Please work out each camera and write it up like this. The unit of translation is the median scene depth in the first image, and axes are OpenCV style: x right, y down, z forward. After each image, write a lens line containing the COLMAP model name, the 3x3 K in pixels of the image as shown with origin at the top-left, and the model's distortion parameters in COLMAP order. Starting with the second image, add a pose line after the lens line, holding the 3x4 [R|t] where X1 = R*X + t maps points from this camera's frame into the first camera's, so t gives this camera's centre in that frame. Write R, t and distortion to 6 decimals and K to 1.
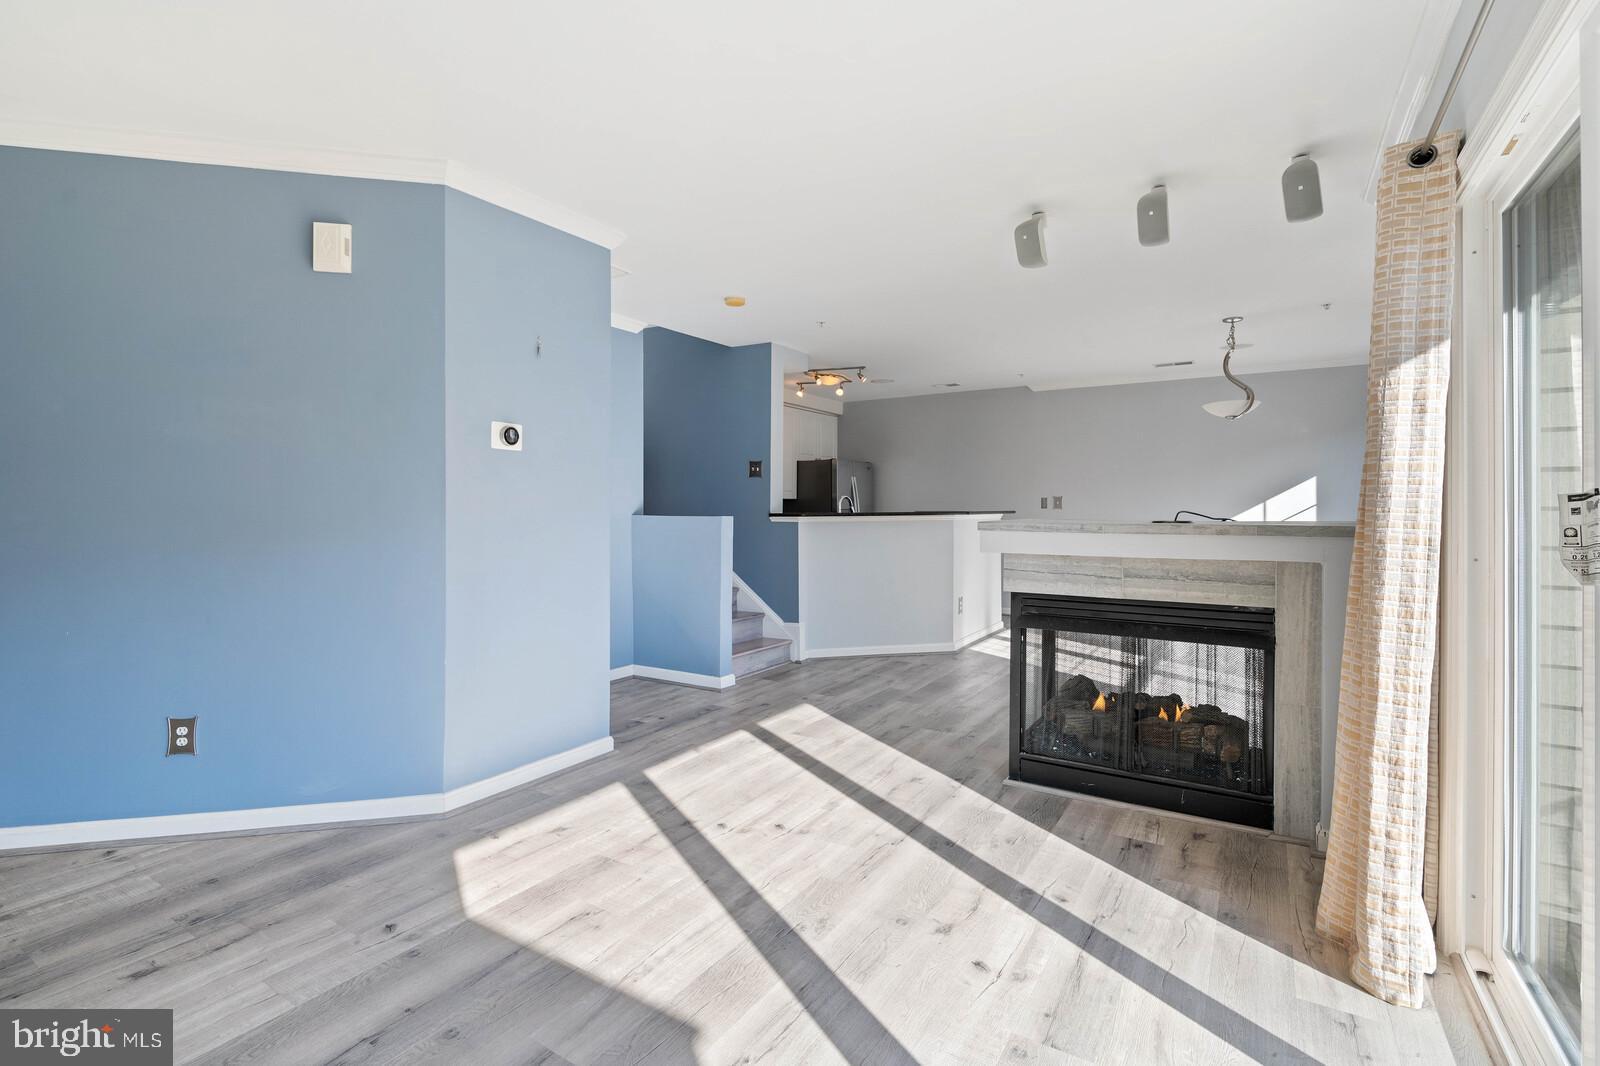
lens RADIAL K [[729.8, 0, 799.3], [0, 729.8, 509.3], [0, 0, 1]] dist [-0.002584, -0.000251]
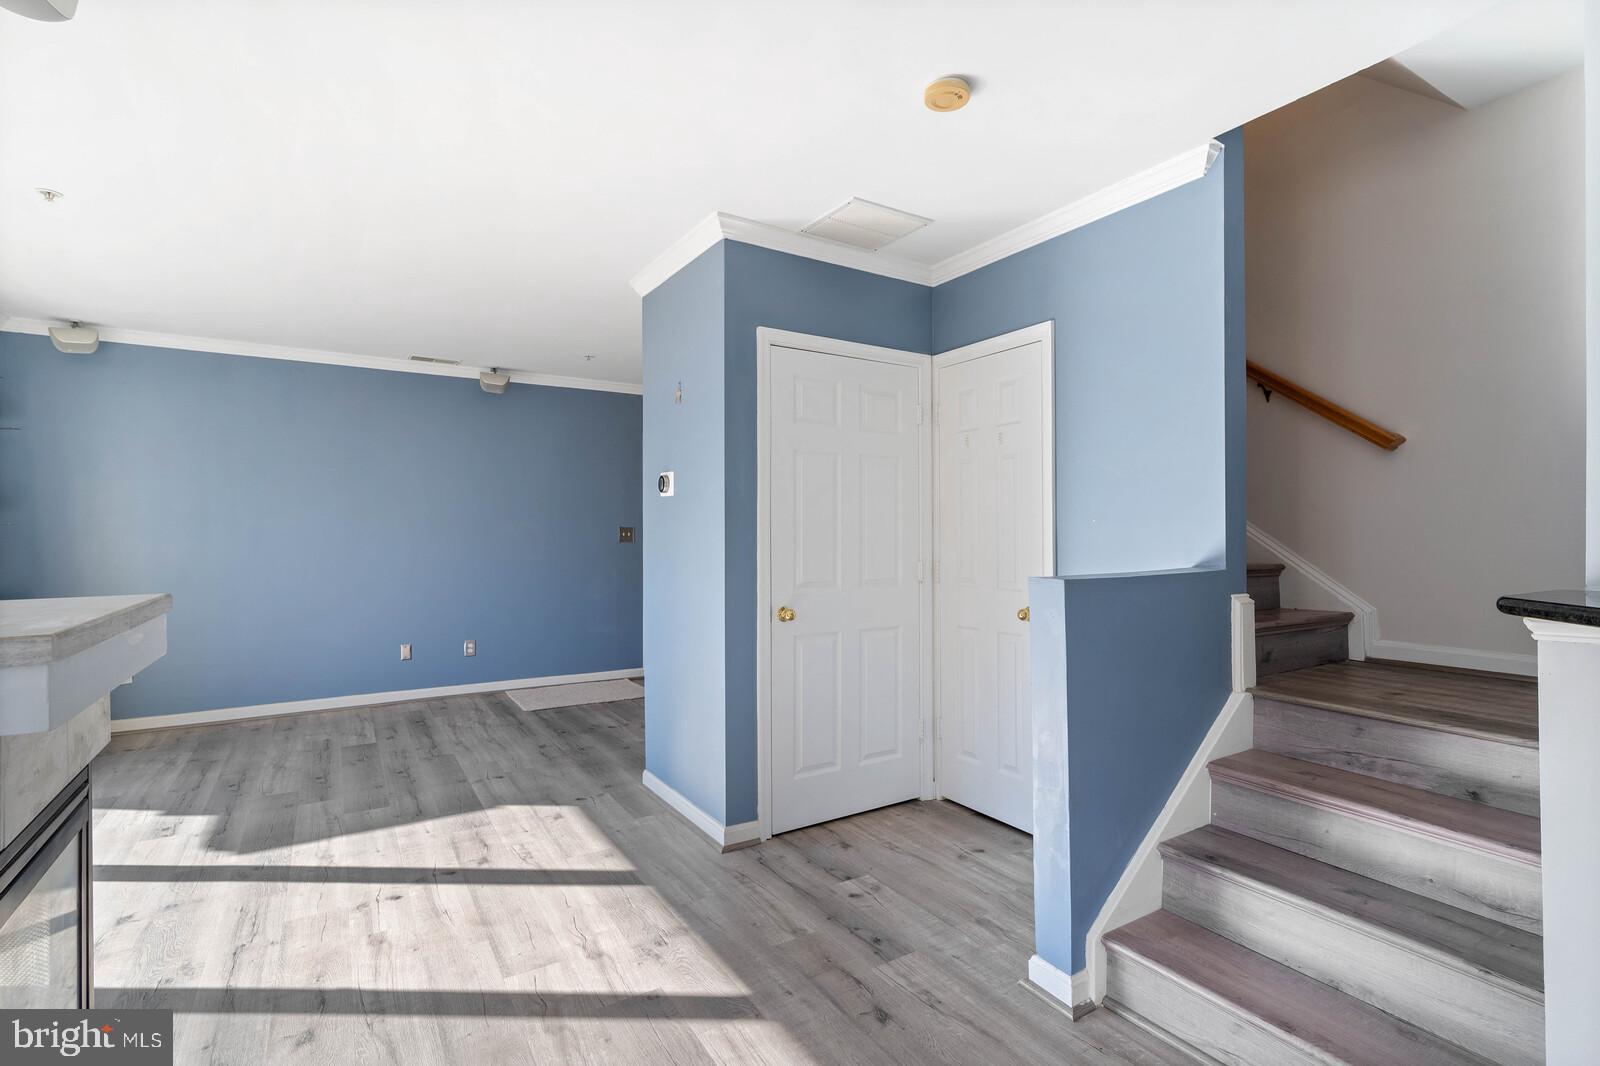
lens RADIAL K [[751.5, 0, 791.7], [0, 751.5, 529.8], [0, 0, 1]] dist [0.003501, 0.000544]
pose [[-0.442345, -0.003550, -0.896838, 0.737940], [0.004423, 0.999971, -0.006139, -0.029650], [0.896834, -0.006682, -0.442317, 2.272149]]
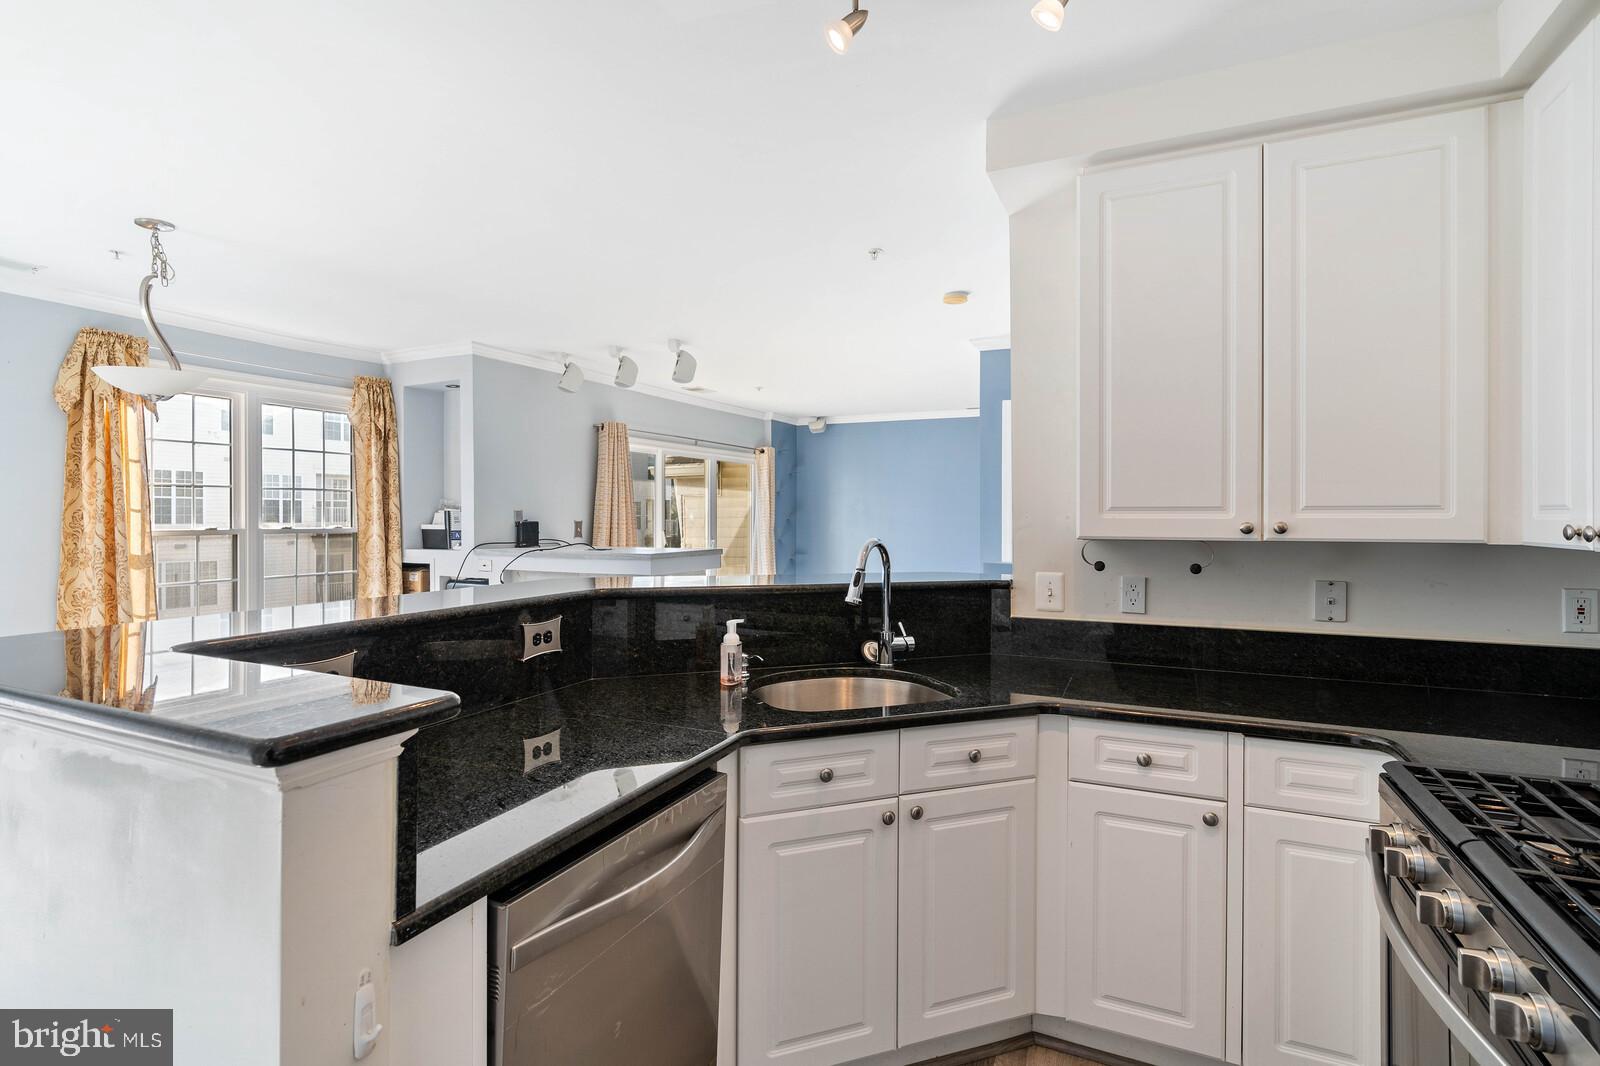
lens RADIAL K [[772.8, 0, 800.0], [0, 772.8, 533.0], [0, 0, 1]] dist [-0.000021, 0.000304]
pose [[-0.991986, 0.002383, -0.126324, 0.415959], [-0.000288, 0.999777, 0.021116, -0.073466], [0.126347, 0.020983, -0.991764, 3.688843]]
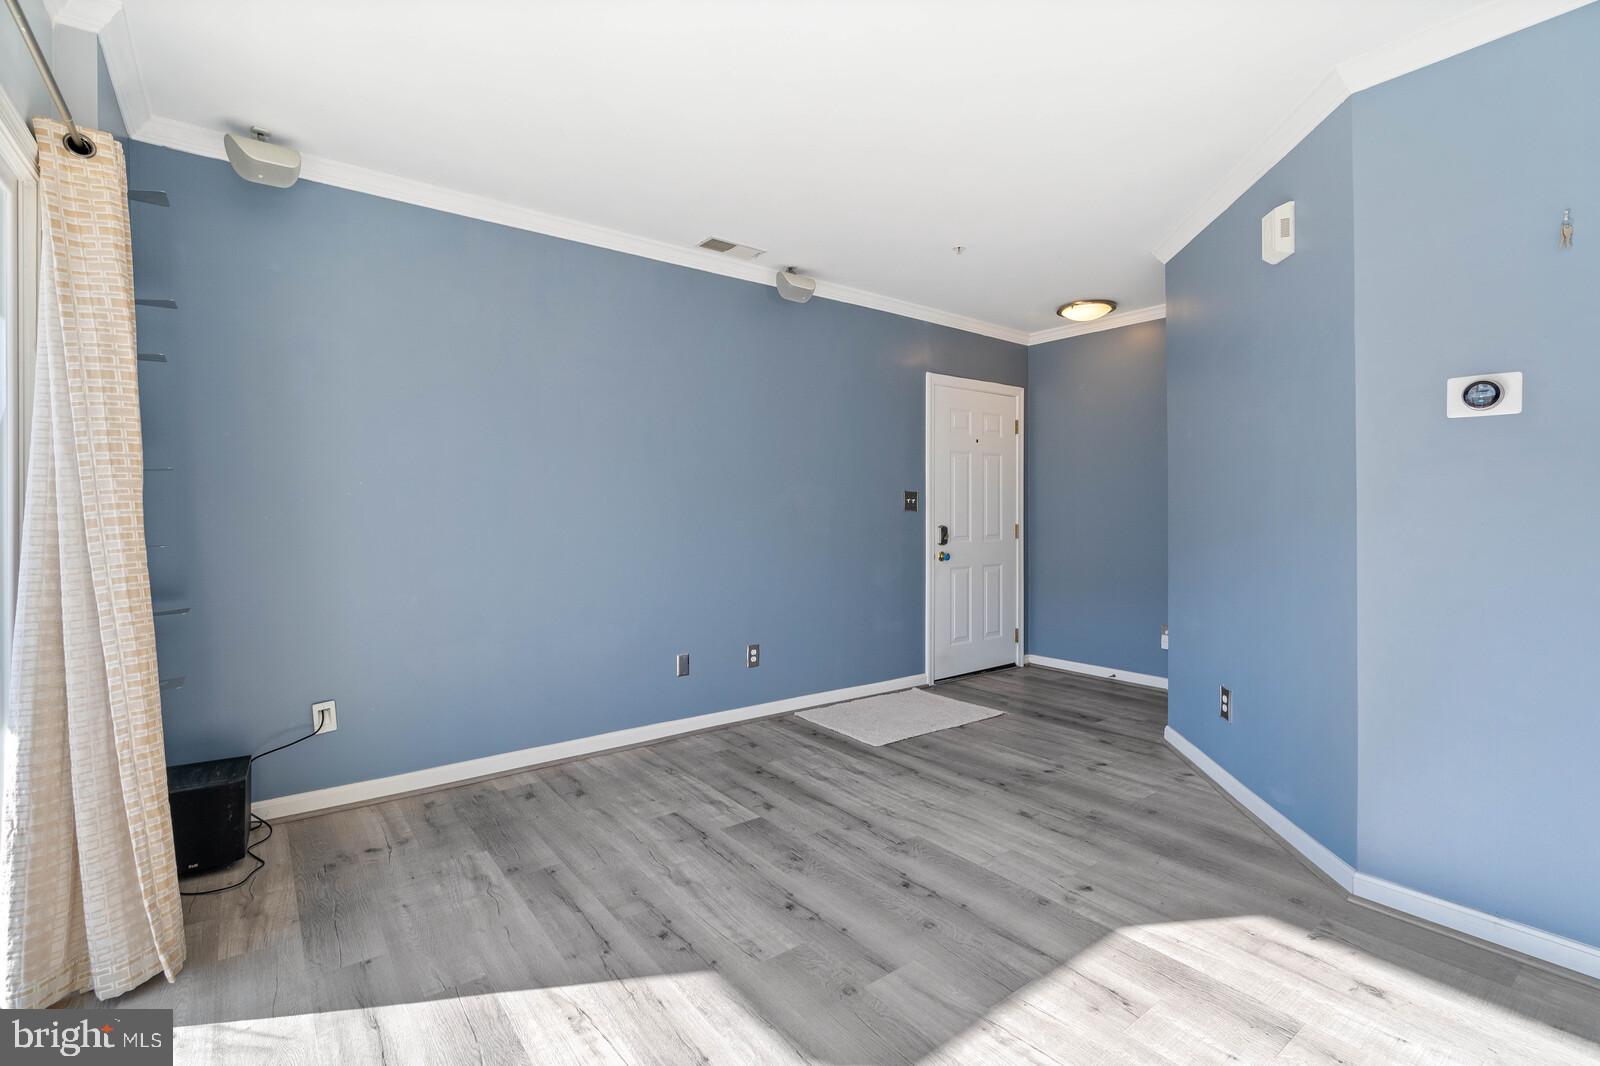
lens RADIAL K [[729.8, 0, 799.3], [0, 729.8, 509.3], [0, 0, 1]] dist [-0.002584, -0.000251]
pose [[-0.348801, -0.004403, -0.937187, 0.570827], [0.003993, 0.999973, -0.006184, 0.004397], [0.937188, -0.005899, -0.348774, 0.892603]]
